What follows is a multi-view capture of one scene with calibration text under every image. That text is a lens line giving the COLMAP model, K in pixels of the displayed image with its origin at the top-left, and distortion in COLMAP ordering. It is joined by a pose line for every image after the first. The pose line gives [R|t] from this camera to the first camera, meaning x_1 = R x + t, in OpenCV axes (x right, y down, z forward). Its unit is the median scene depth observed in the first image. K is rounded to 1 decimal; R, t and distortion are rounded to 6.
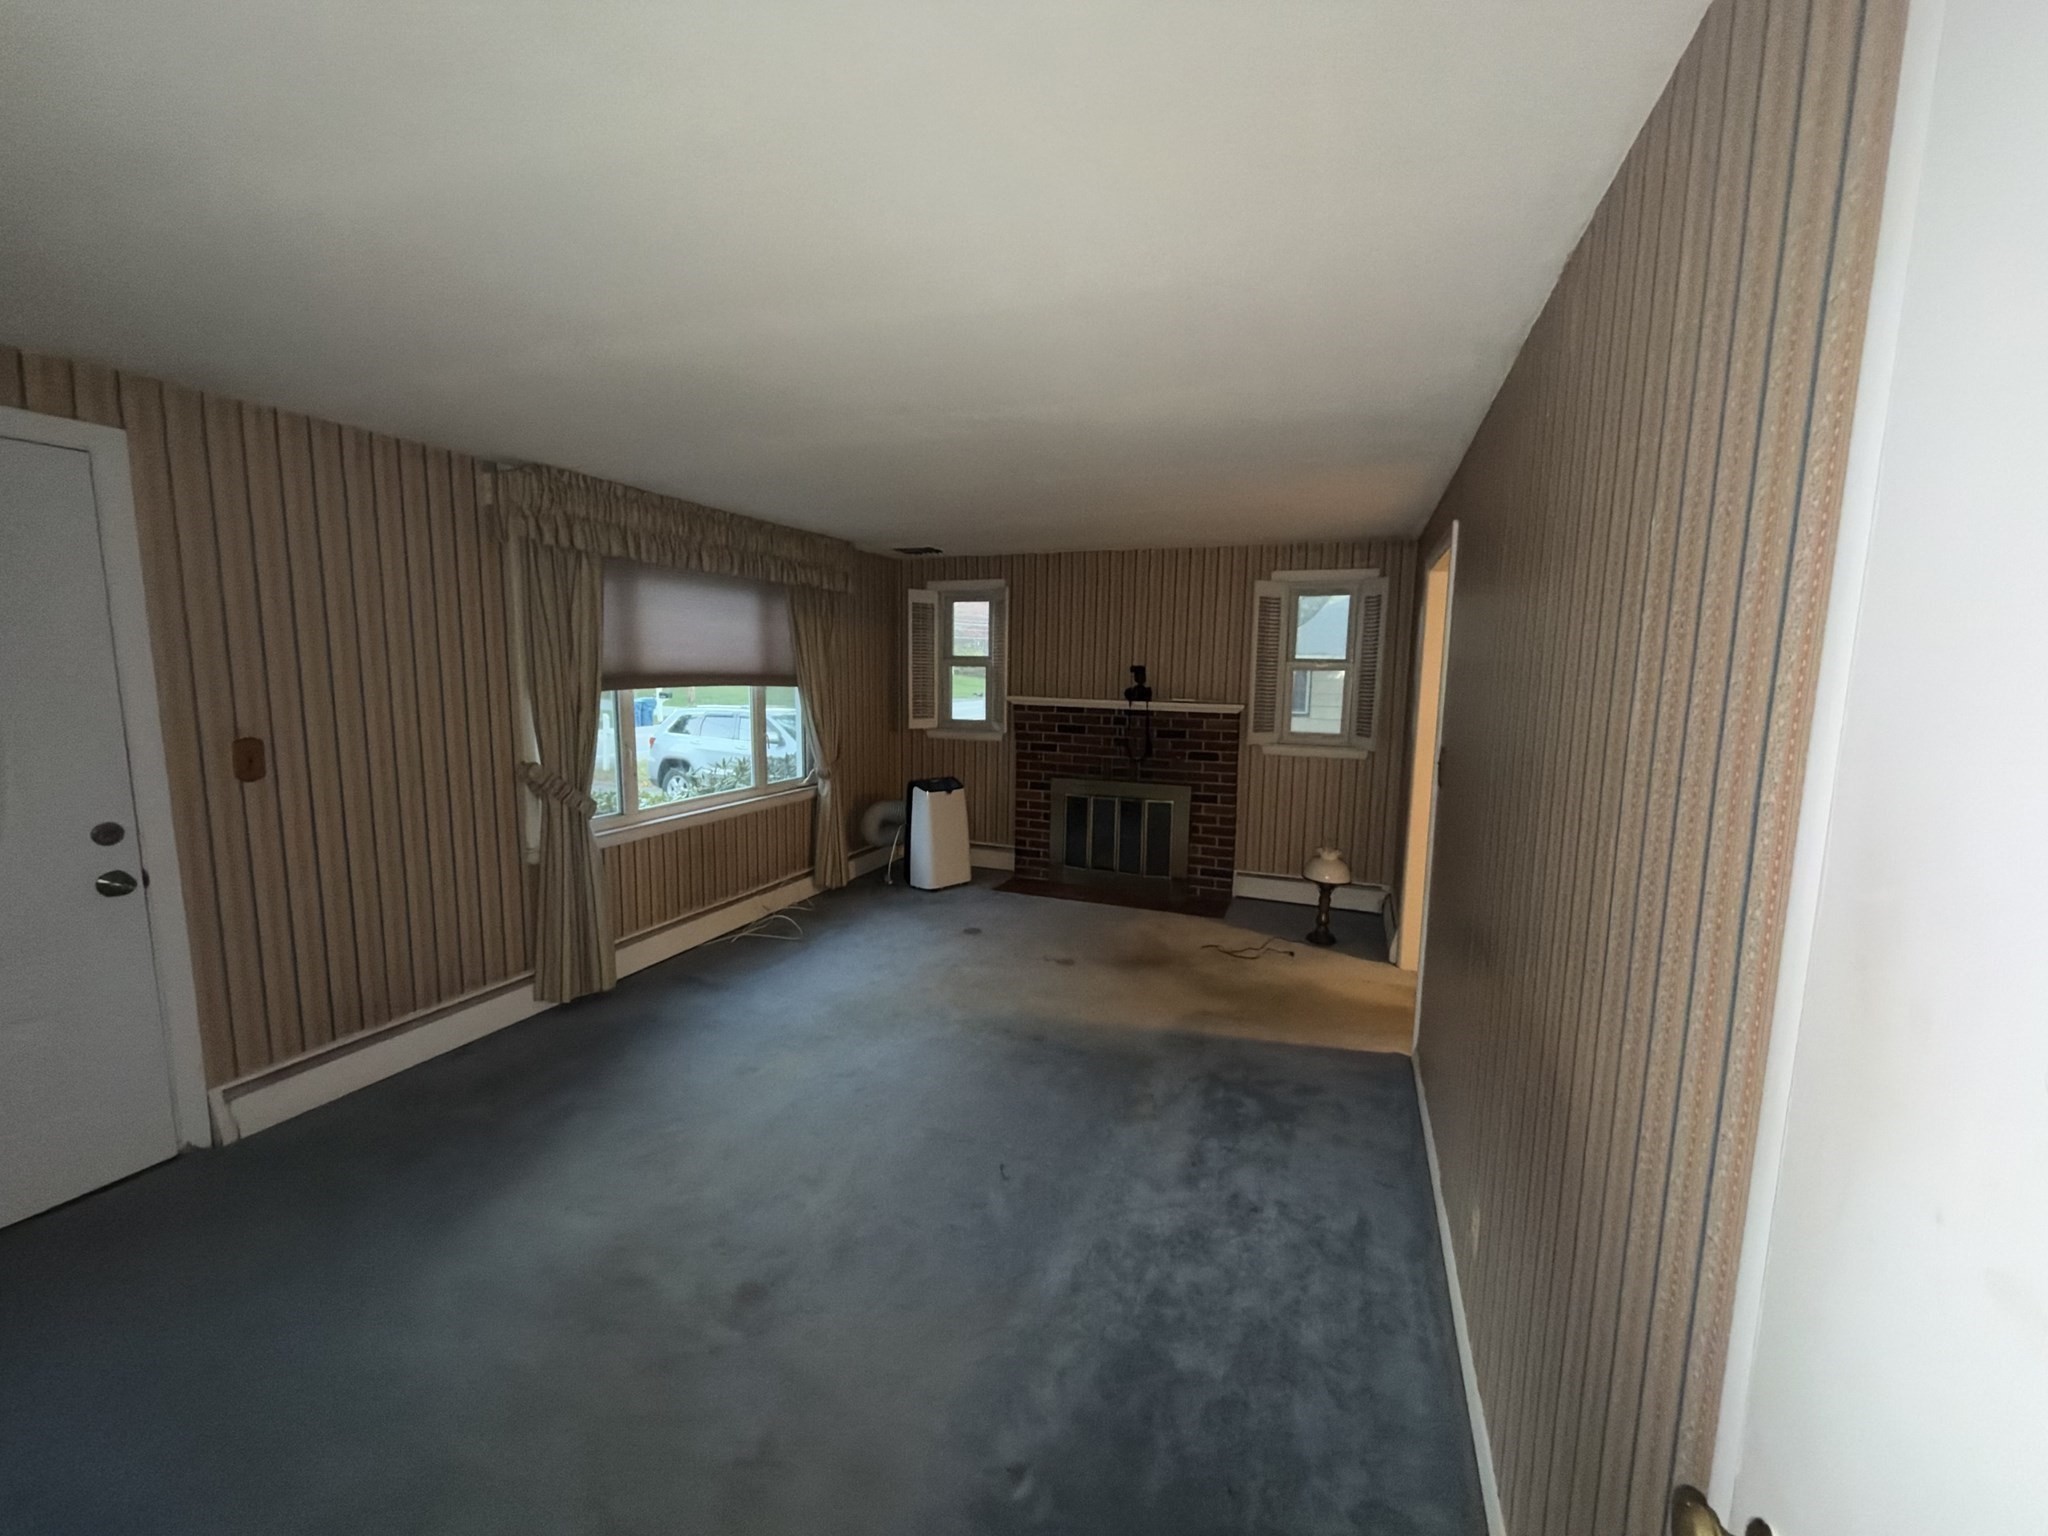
lens RADIAL K [[824.0, 0, 1013.6], [0, 824.0, 766.5], [0, 0, 1]] dist [0.000645, 0.000022]
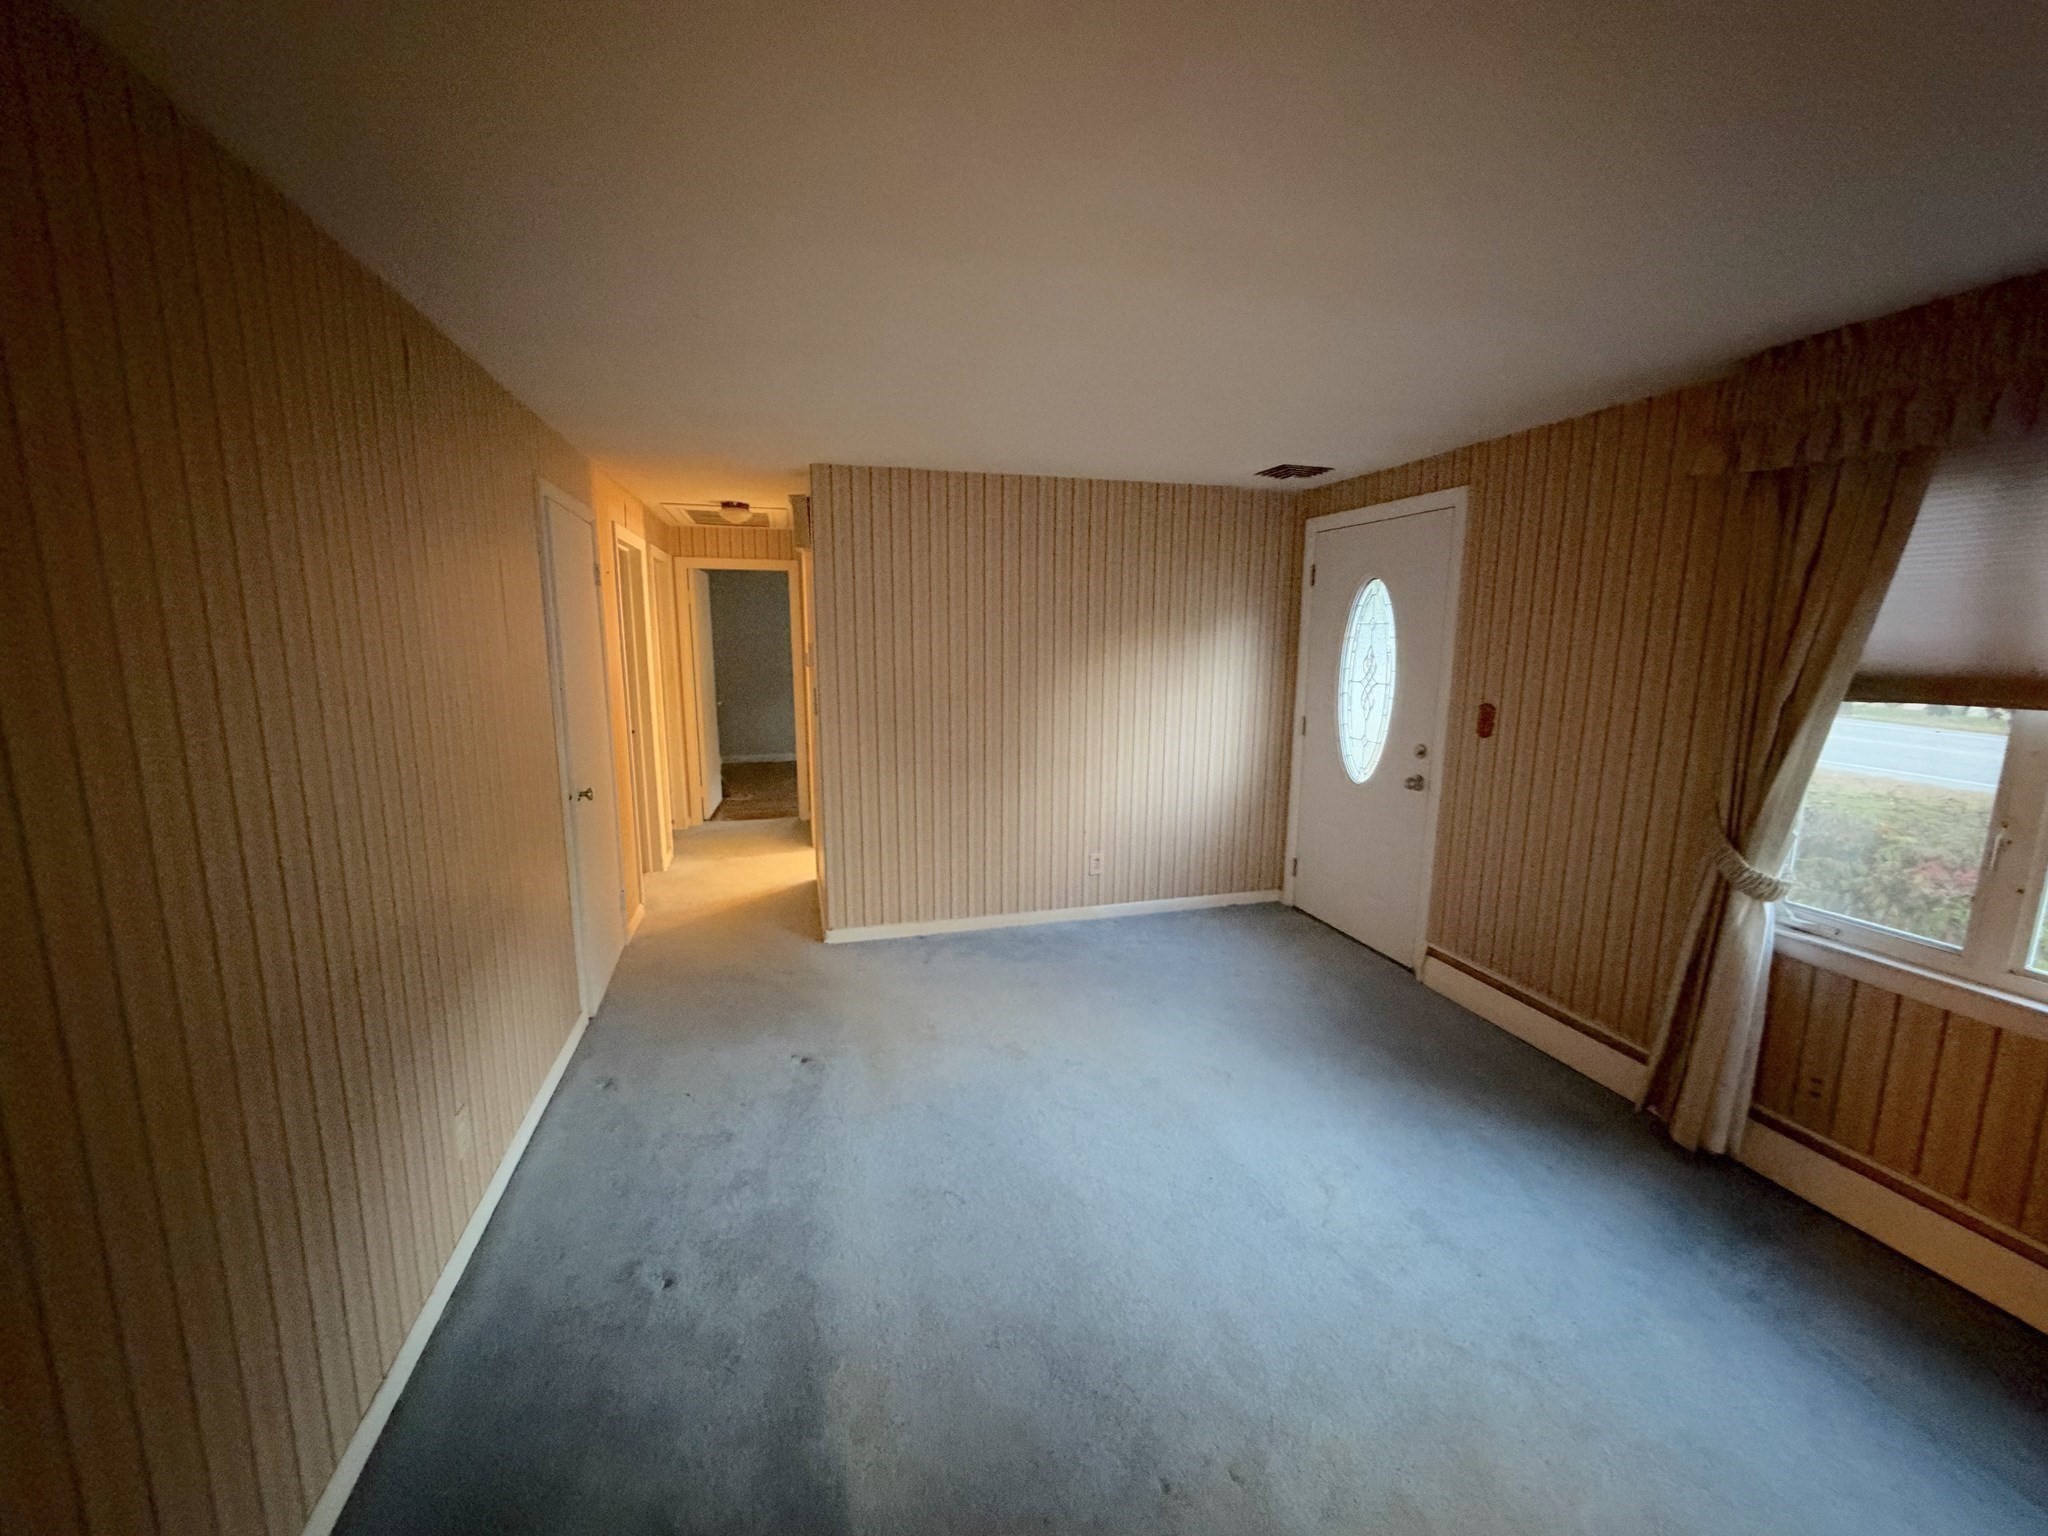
lens RADIAL K [[824.0, 0, 1013.6], [0, 824.0, 766.5], [0, 0, 1]] dist [0.000645, 0.000022]
pose [[-0.799010, 0.082580, -0.595620, 0.439638], [-0.091700, 0.962206, 0.256418, -0.205649], [0.594284, 0.259499, -0.761240, 1.595704]]
